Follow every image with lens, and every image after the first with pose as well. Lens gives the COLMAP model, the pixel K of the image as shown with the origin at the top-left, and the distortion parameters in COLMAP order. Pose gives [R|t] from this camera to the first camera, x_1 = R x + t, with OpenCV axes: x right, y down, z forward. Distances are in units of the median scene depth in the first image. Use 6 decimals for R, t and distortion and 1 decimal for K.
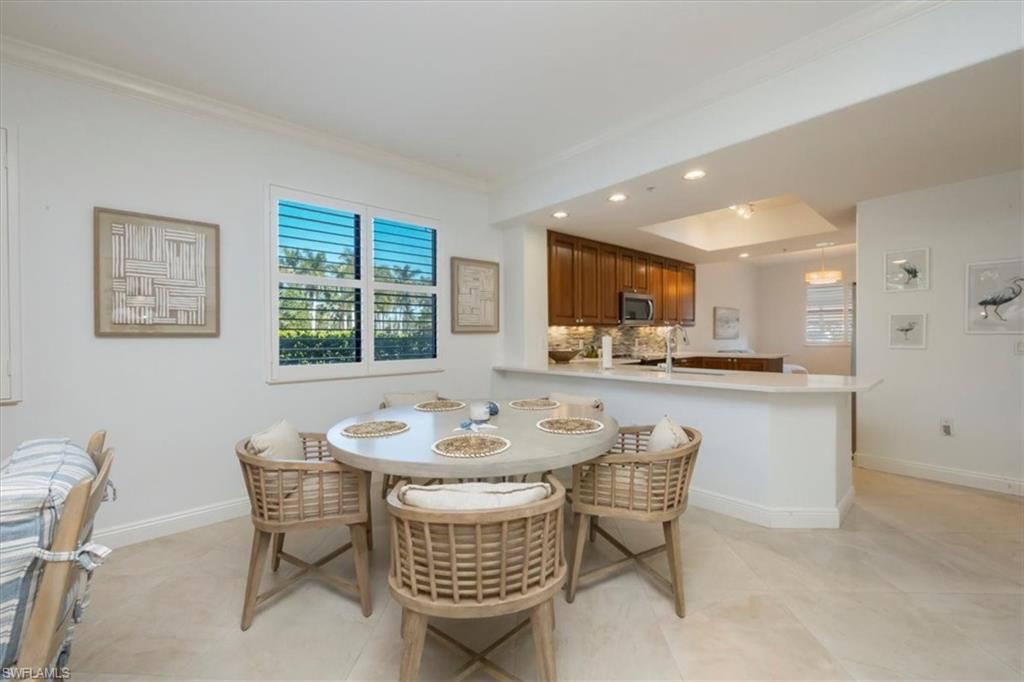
lens RADIAL K [[410.1, 0, 510.0], [0, 410.1, 340.1], [0, 0, 1]] dist [0.010420, -0.000127]
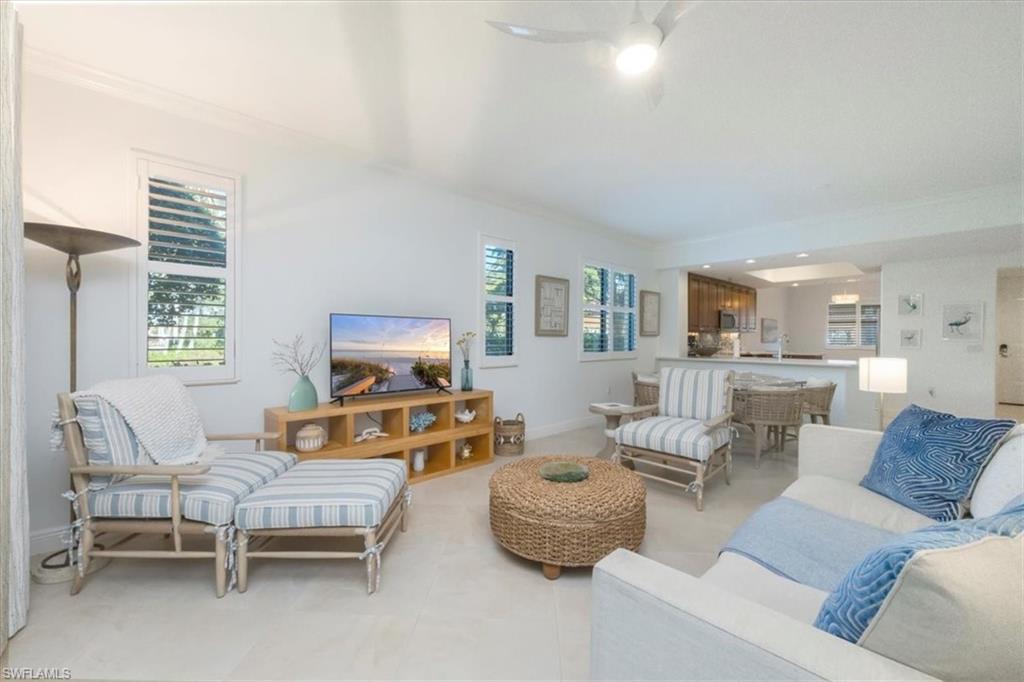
lens RADIAL K [[404.6, 0, 494.5], [0, 404.6, 343.0], [0, 0, 1]] dist [-0.003387, -0.000067]
pose [[0.999778, 0.013230, -0.016428, -0.407151], [-0.013199, 0.999911, 0.002022, 0.009675], [0.016453, -0.001805, 0.999863, -0.388047]]
